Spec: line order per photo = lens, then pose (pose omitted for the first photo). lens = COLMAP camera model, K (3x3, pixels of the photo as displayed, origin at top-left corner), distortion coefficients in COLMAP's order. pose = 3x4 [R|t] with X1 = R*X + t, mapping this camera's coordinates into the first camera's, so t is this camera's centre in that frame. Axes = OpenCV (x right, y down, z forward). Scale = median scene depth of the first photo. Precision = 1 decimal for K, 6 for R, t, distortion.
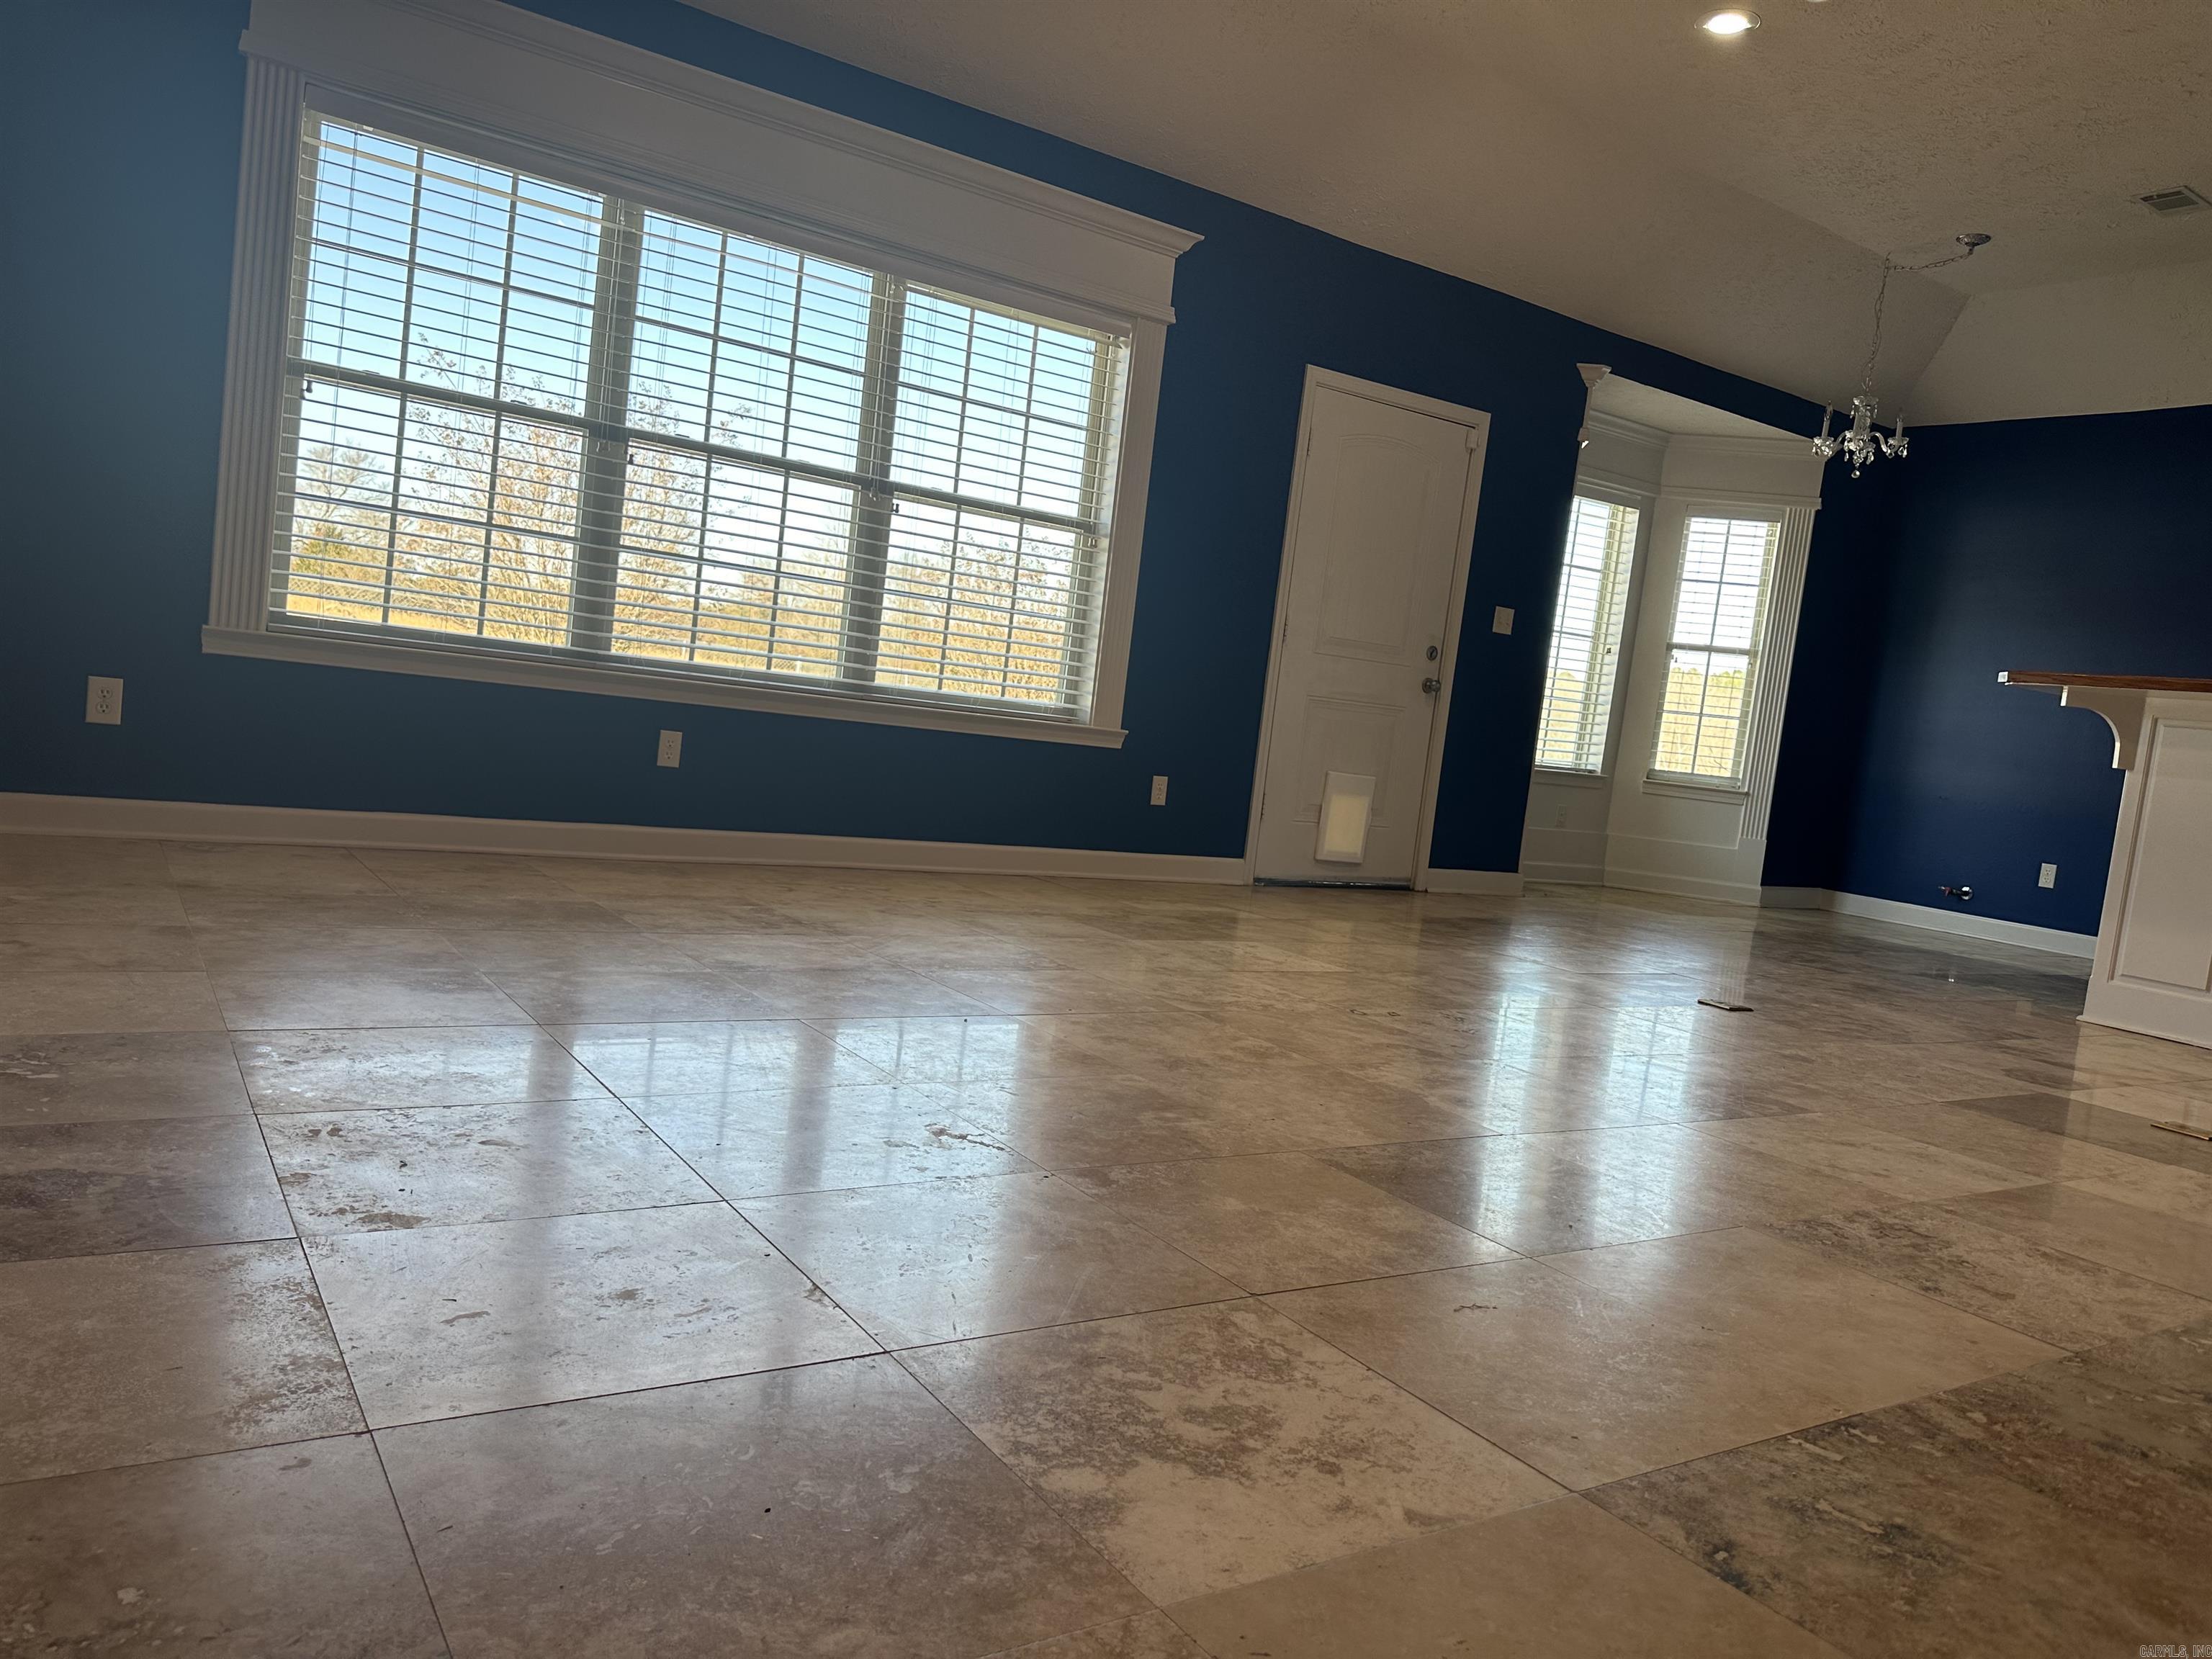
lens RADIAL K [[1560.0, 0, 1113.7], [0, 1560.0, 832.0], [0, 0, 1]] dist [0.164825, -0.303552]
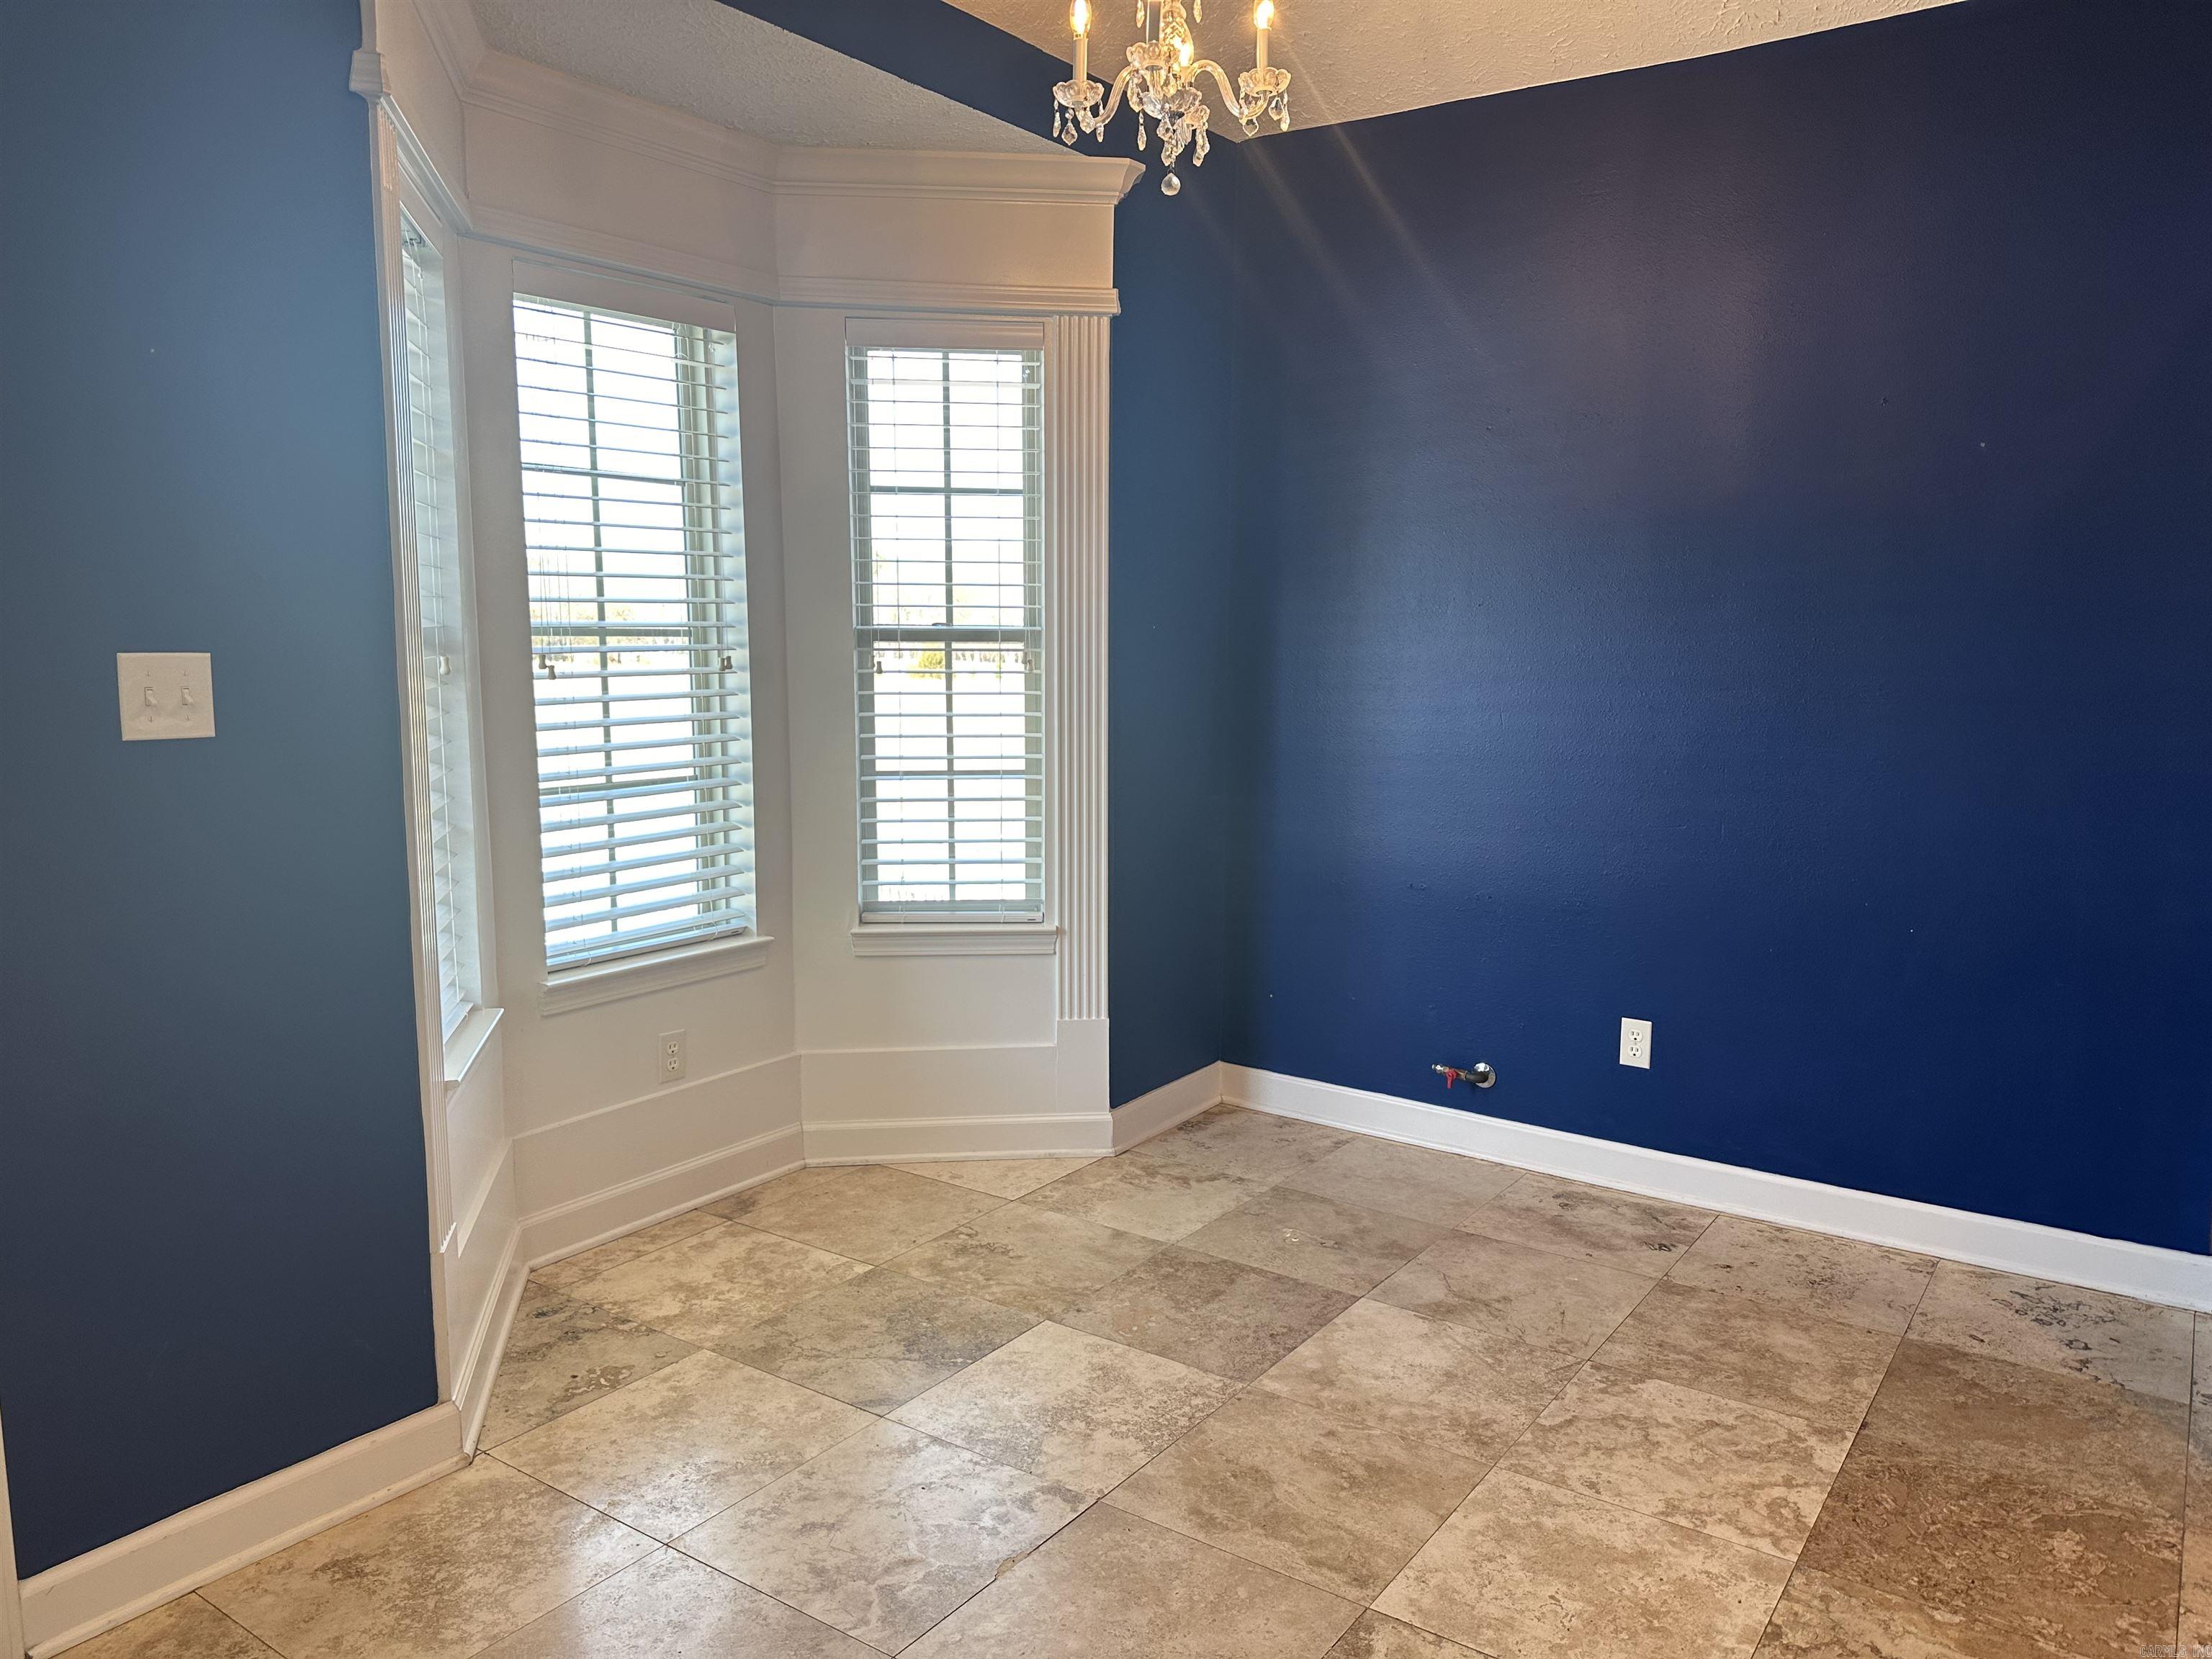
lens RADIAL K [[1560.0, 0, 1113.7], [0, 1560.0, 832.0], [0, 0, 1]] dist [0.164825, -0.303552]
pose [[0.927293, -0.156083, 0.340244, 0.256207], [0.132225, 0.986907, 0.092368, -0.094678], [-0.350207, -0.040664, 0.935789, 0.551095]]
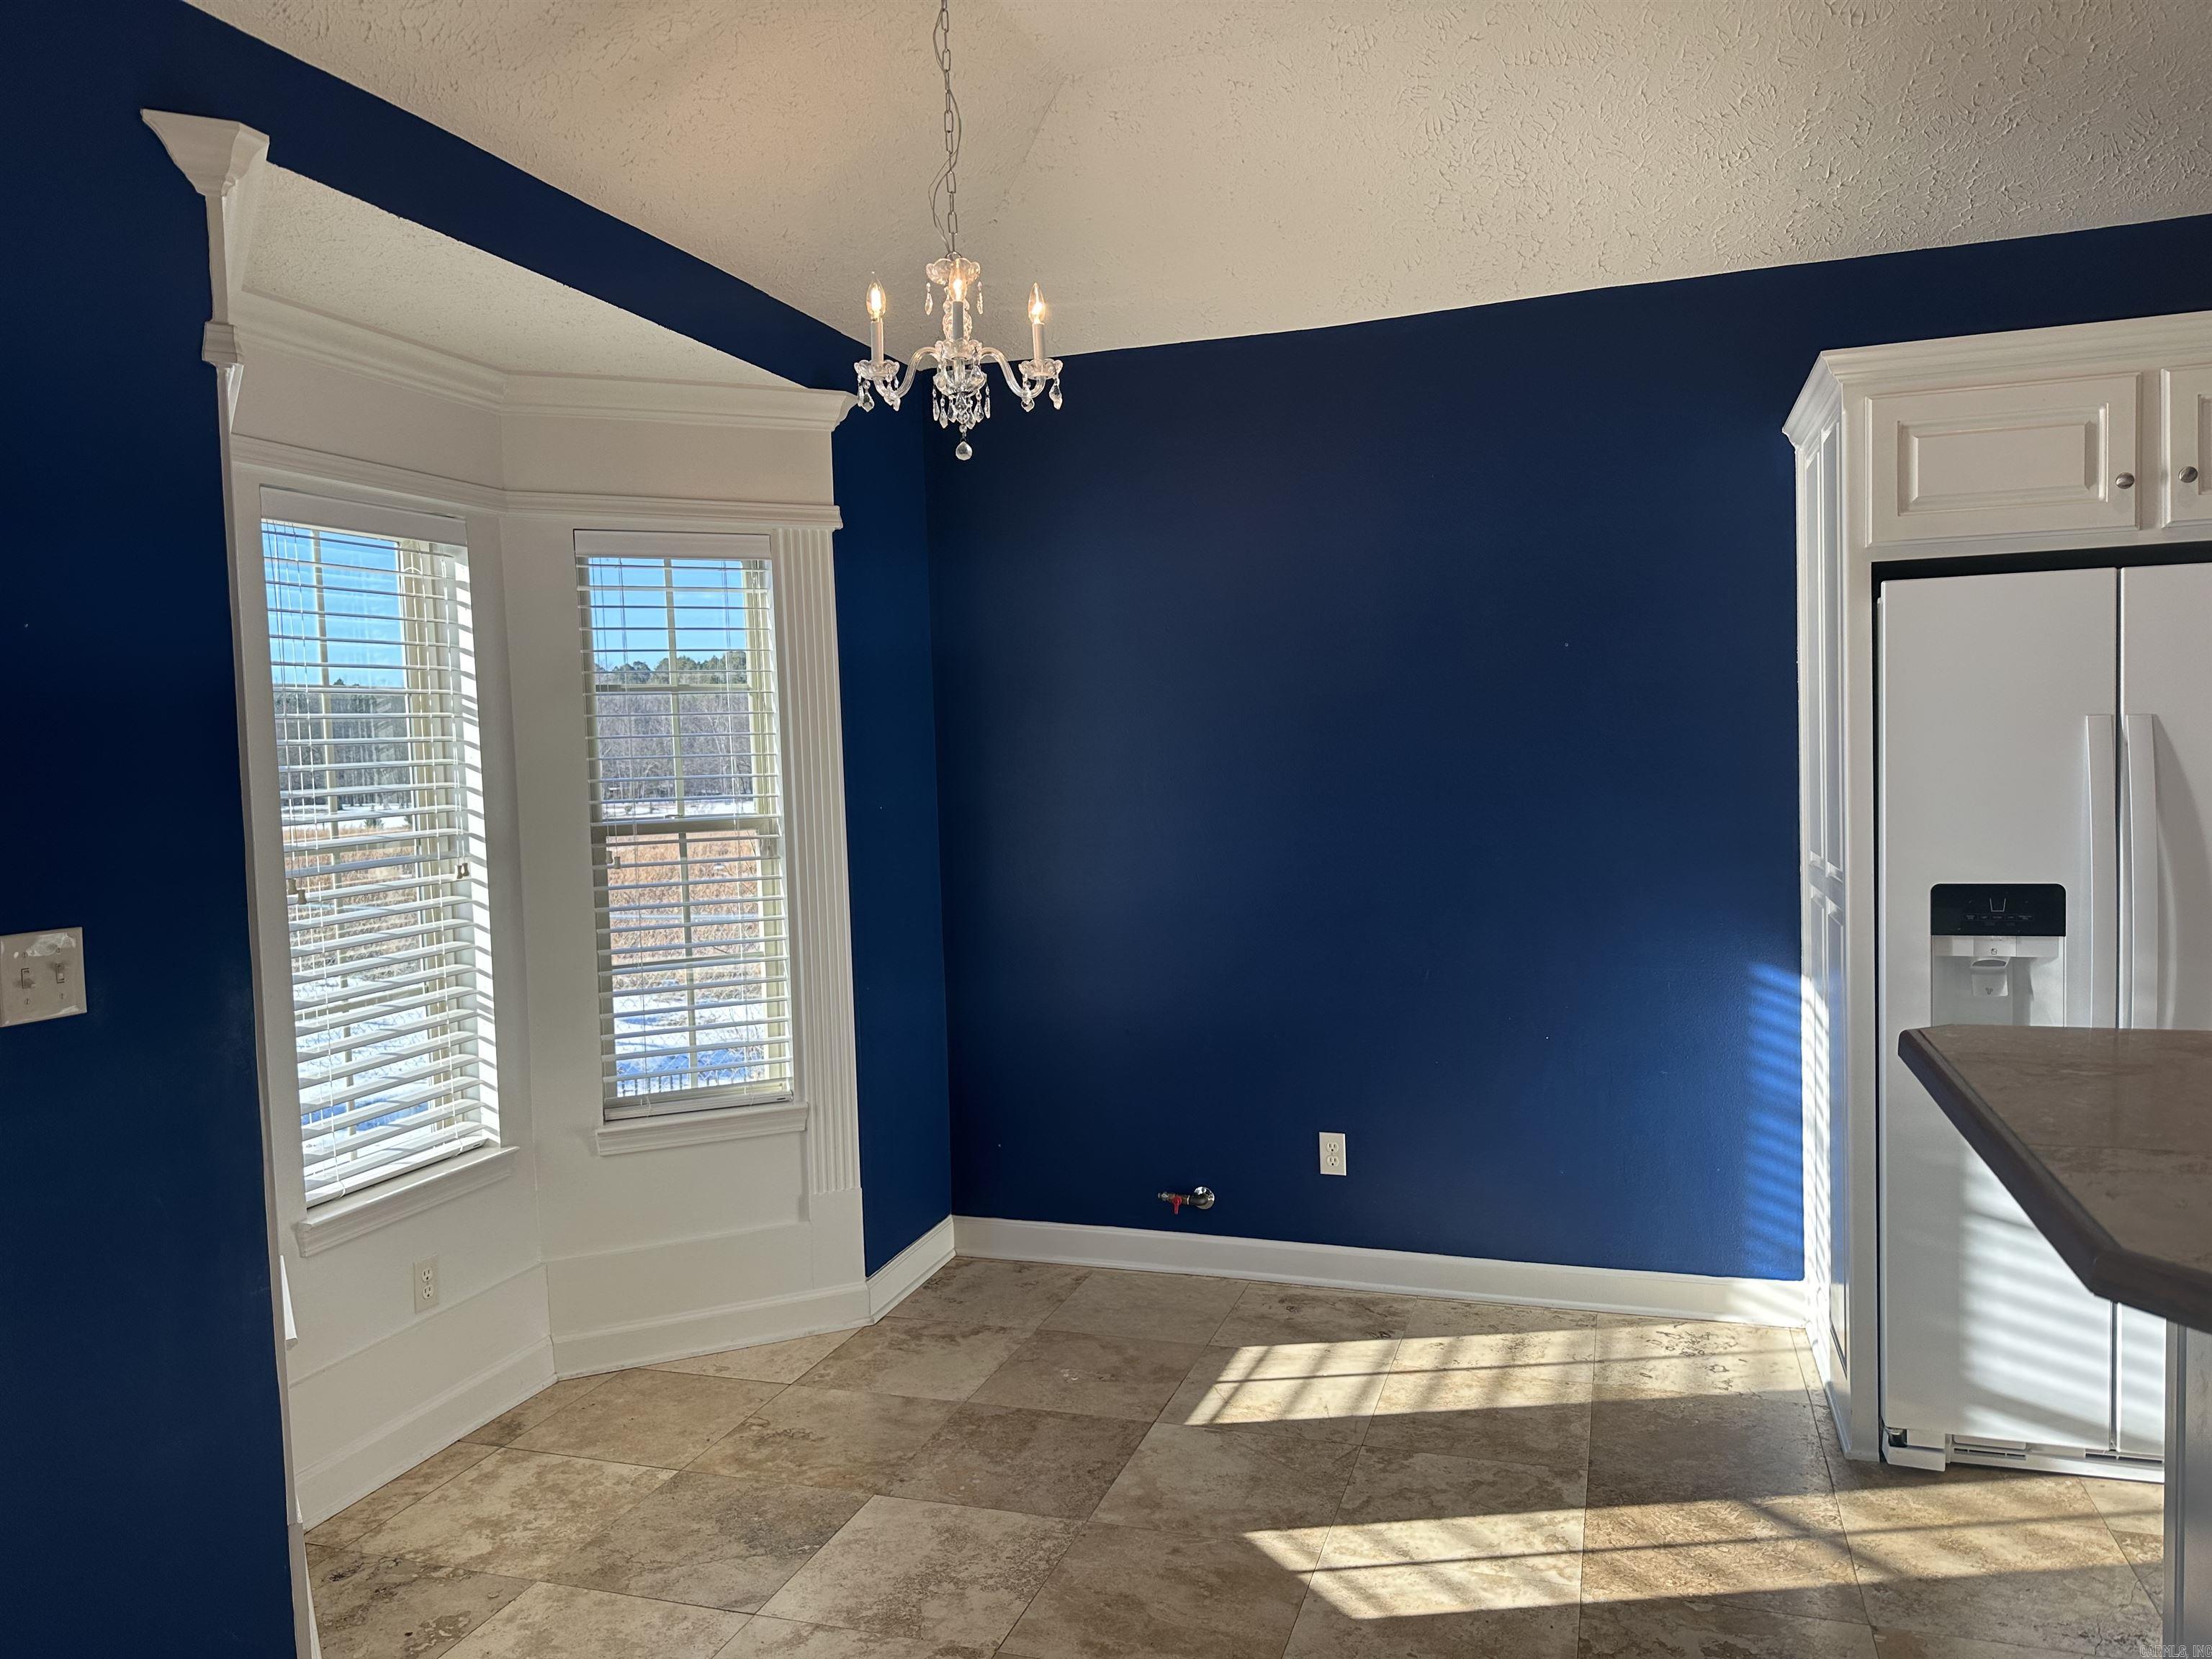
lens RADIAL K [[1560.0, 0, 1113.7], [0, 1560.0, 832.0], [0, 0, 1]] dist [0.164825, -0.303552]
pose [[0.783563, -0.174148, 0.596407, 0.194890], [0.175611, 0.982850, 0.056268, -0.118394], [-0.595977, 0.060646, 0.800708, 0.545289]]
